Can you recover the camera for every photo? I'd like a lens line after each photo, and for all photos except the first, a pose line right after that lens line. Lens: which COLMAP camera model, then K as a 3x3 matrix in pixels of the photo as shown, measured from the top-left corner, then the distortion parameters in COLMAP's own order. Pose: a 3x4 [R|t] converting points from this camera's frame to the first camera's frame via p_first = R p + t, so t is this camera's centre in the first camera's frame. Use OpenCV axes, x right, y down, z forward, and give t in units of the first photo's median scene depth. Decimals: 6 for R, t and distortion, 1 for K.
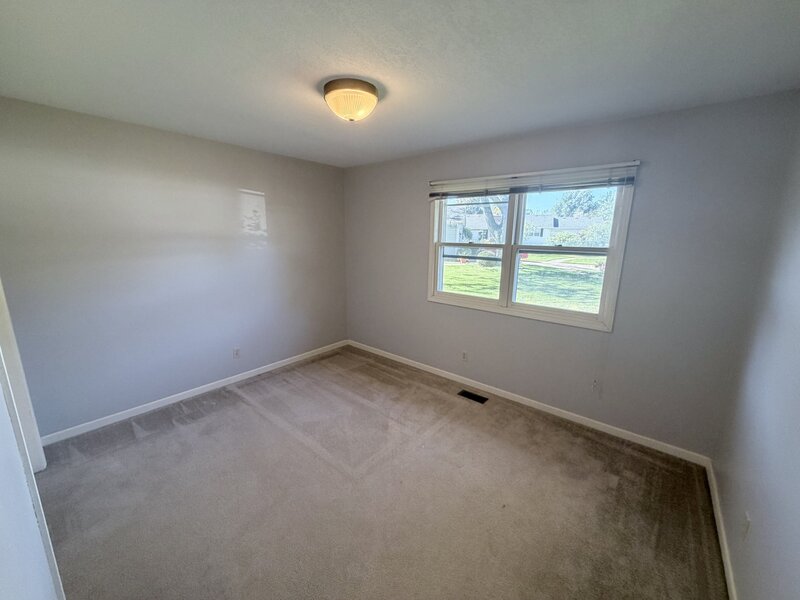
lens RADIAL K [[320.2, 0, 397.2], [0, 320.2, 300.6], [0, 0, 1]] dist [0.000548, 0.000398]
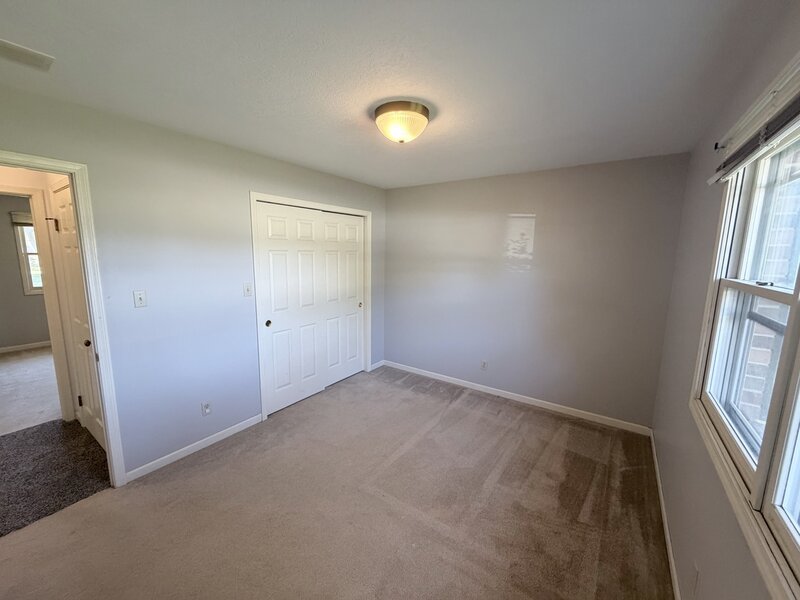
lens RADIAL K [[320.2, 0, 397.2], [0, 320.2, 300.6], [0, 0, 1]] dist [0.000548, 0.000398]
pose [[0.078838, 0.137427, -0.987369, 0.524974], [-0.215823, 0.969315, 0.117681, -0.114908], [0.973245, 0.203819, 0.106078, 0.564655]]
